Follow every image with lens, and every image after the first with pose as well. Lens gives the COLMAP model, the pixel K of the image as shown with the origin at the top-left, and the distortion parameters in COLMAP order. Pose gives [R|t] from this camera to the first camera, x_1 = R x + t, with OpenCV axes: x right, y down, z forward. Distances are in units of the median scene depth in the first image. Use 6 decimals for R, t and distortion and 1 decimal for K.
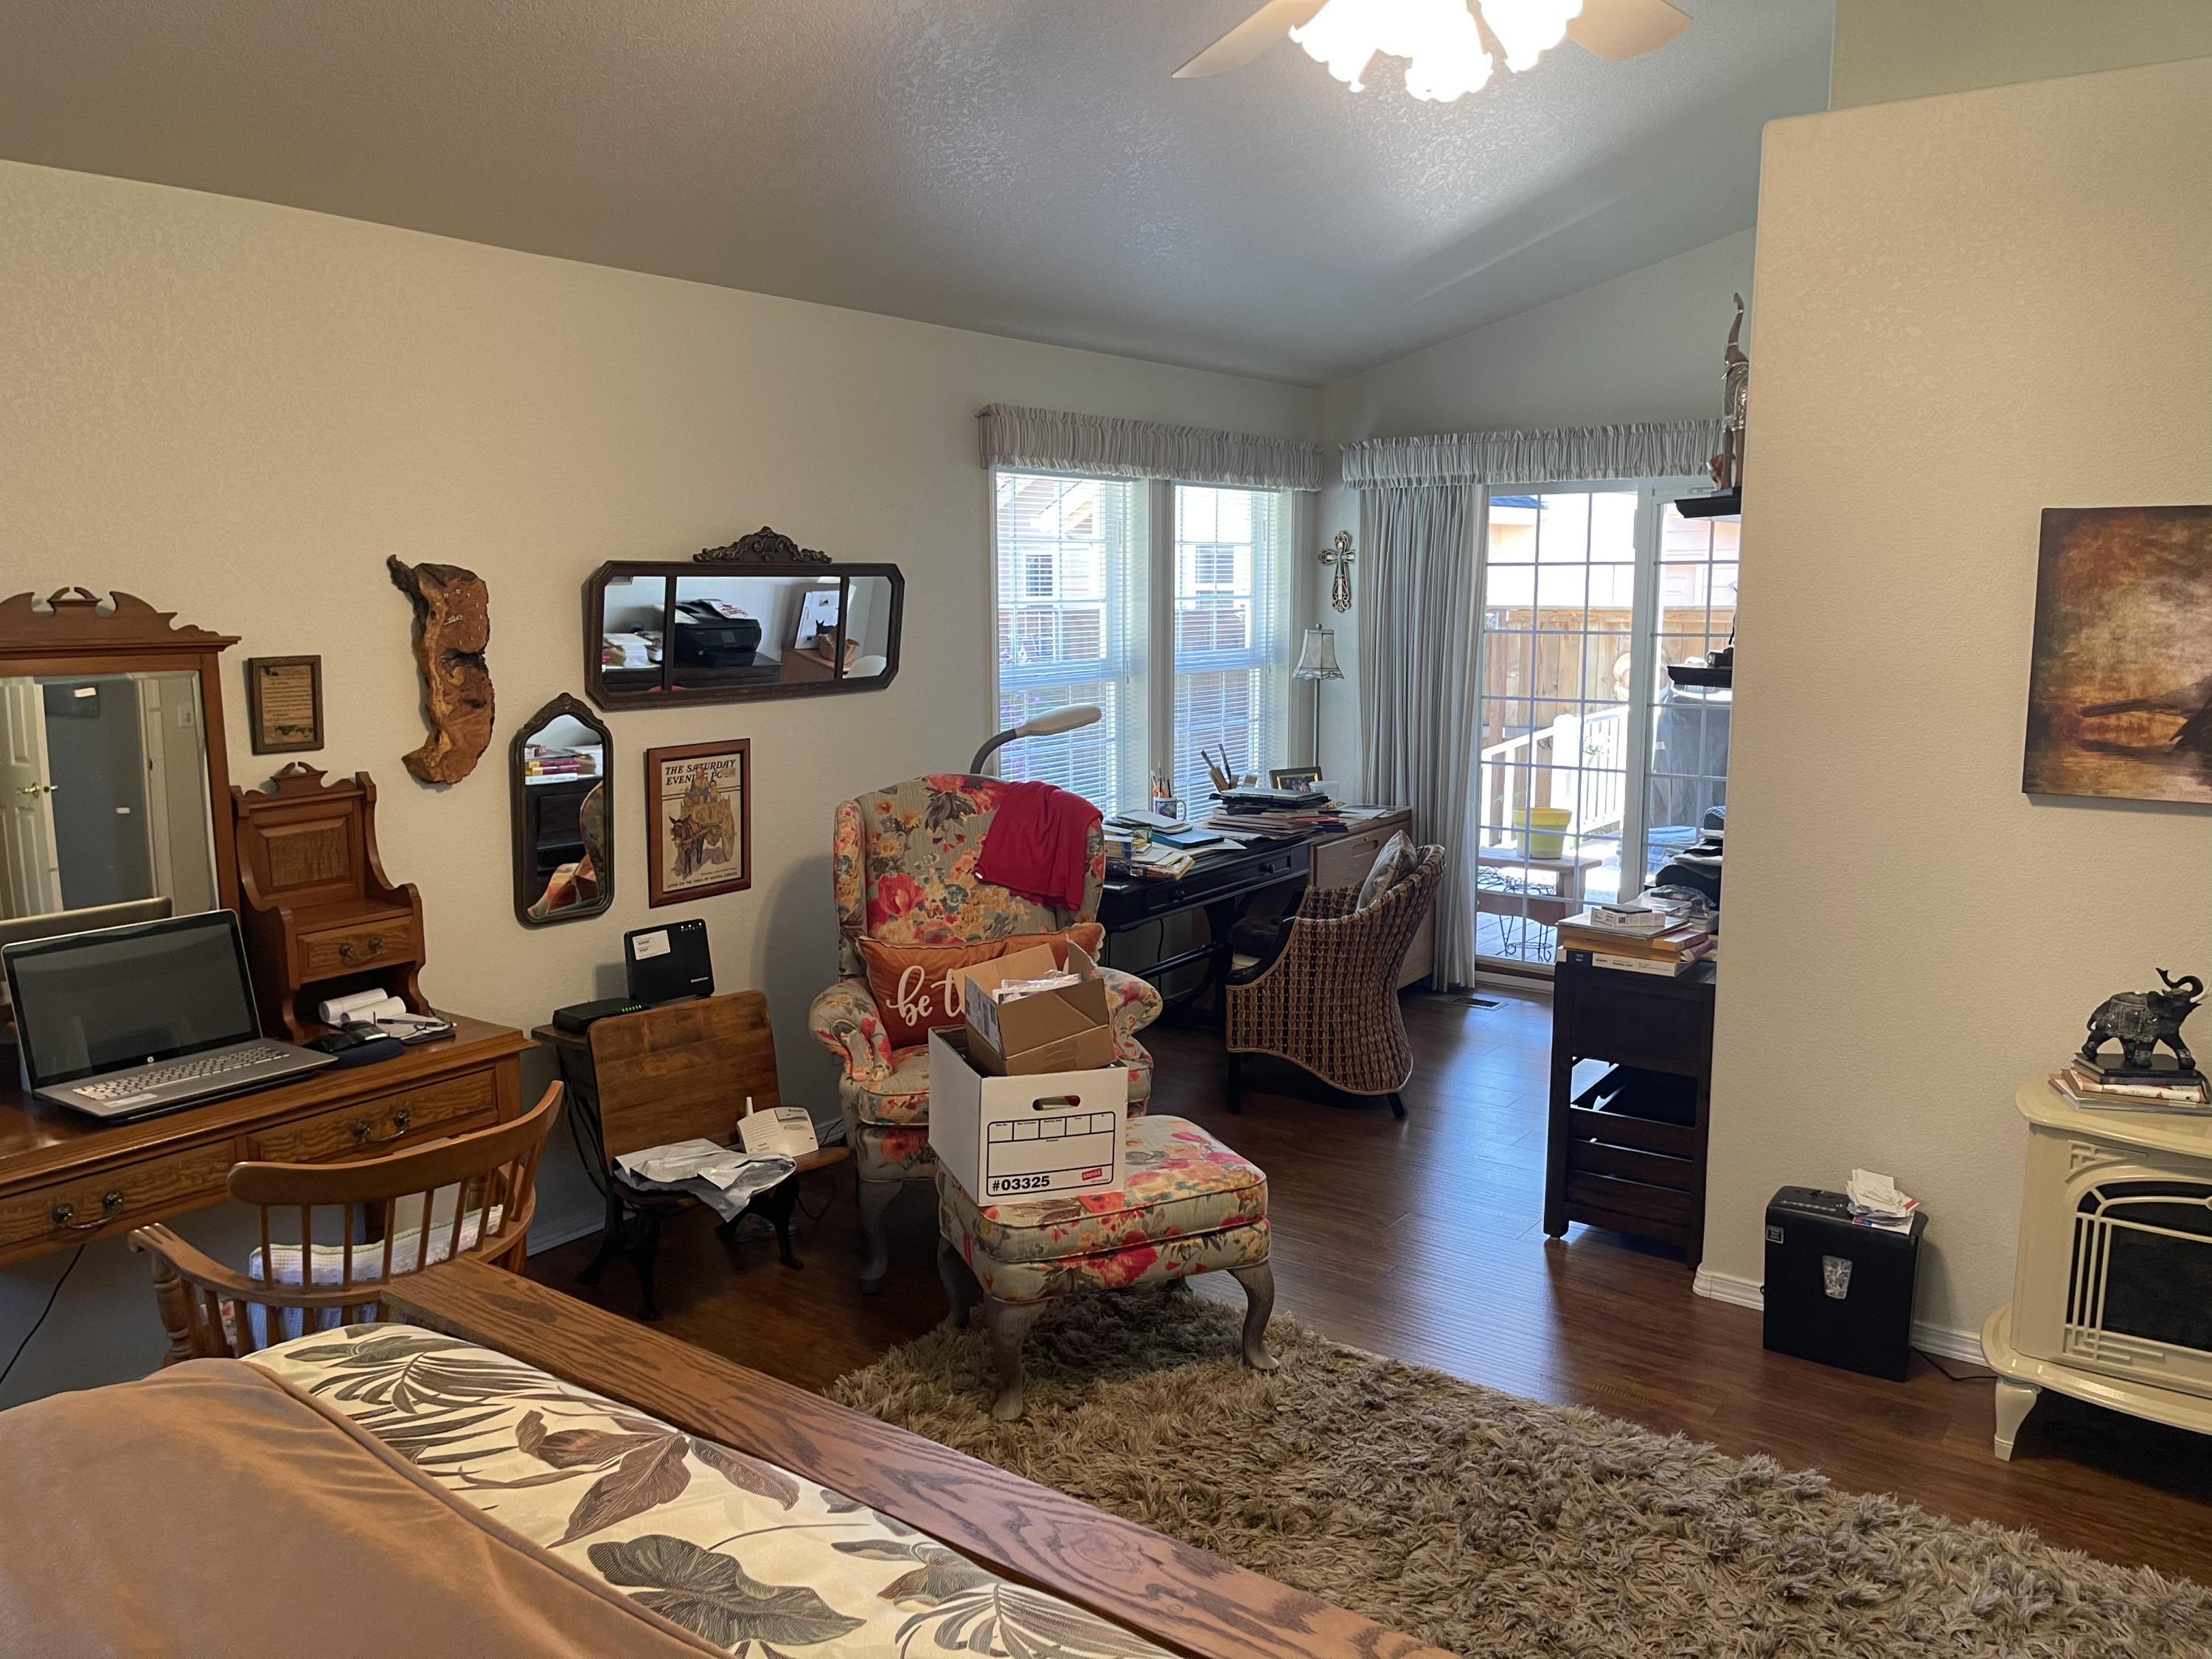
lens RADIAL K [[1669.0, 0, 1106.7], [0, 1669.0, 829.8], [0, 0, 1]] dist [0.013238, -0.006045]
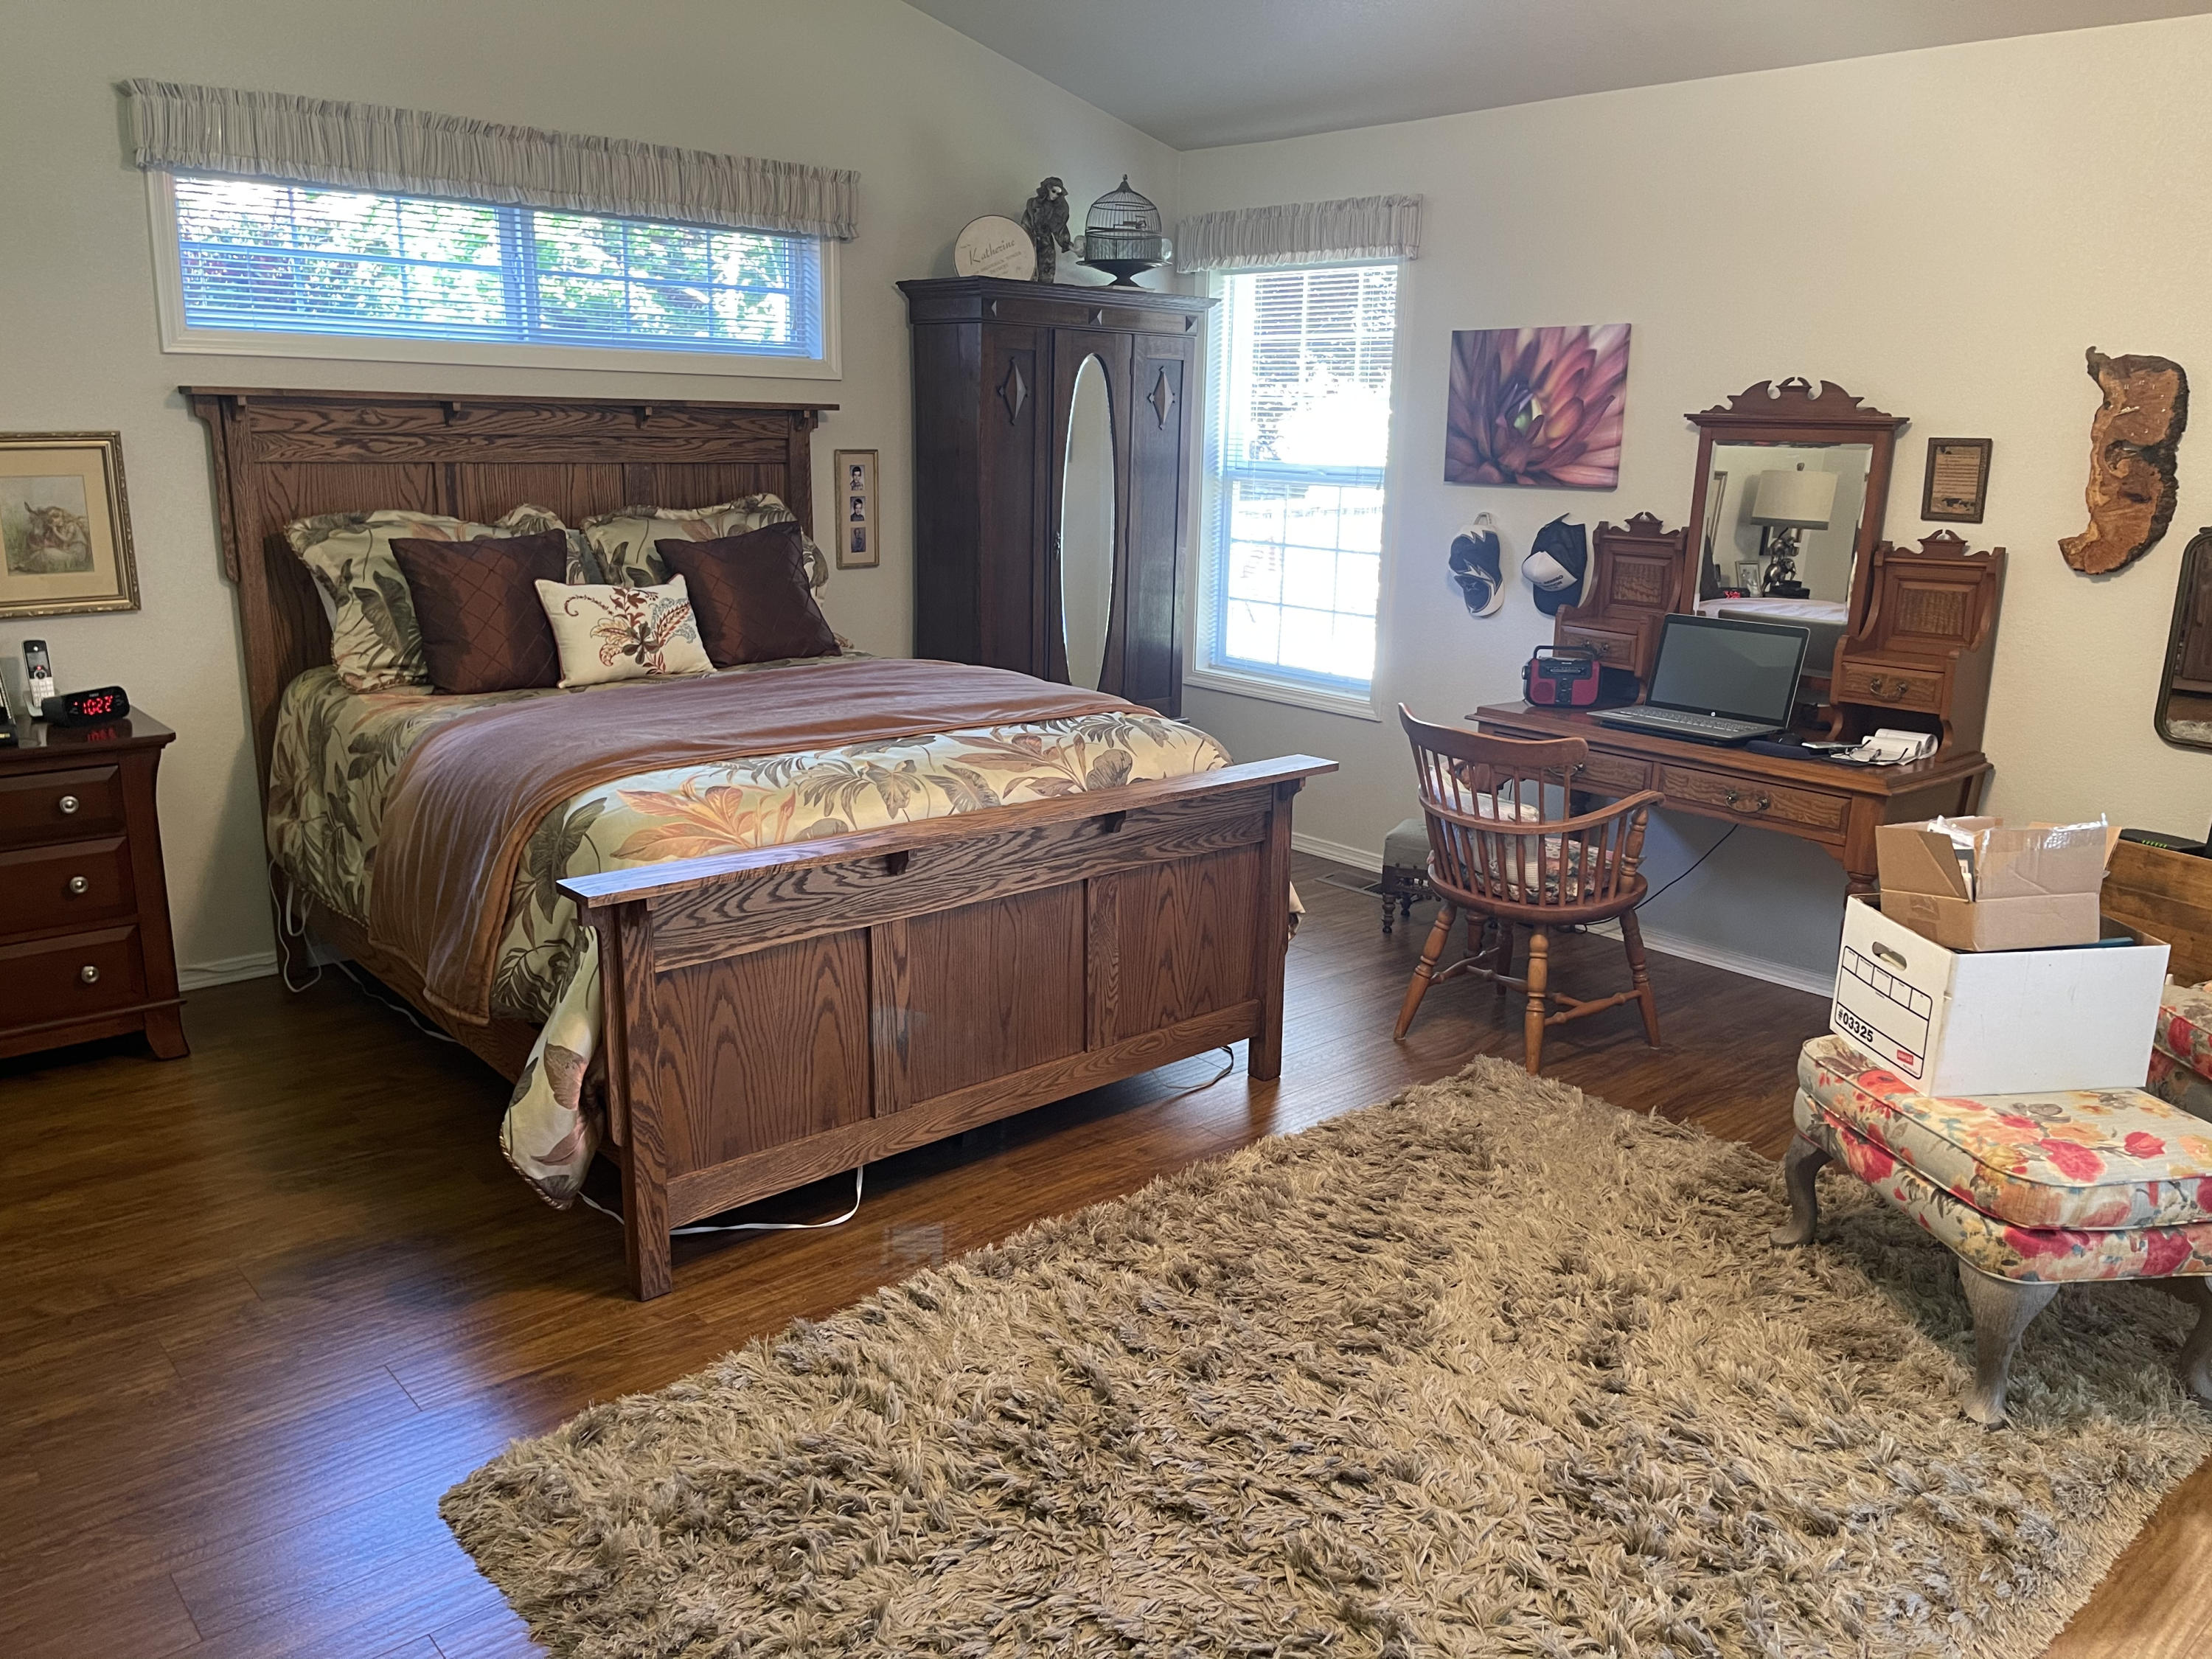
lens RADIAL K [[1669.0, 0, 1106.6], [0, 1669.0, 825.6], [0, 0, 1]] dist [0.013238, -0.006045]
pose [[-0.225507, 0.235471, -0.945357, 0.813213], [-0.158201, 0.948622, 0.274022, -0.072555], [0.961311, 0.211350, -0.176669, 0.684299]]
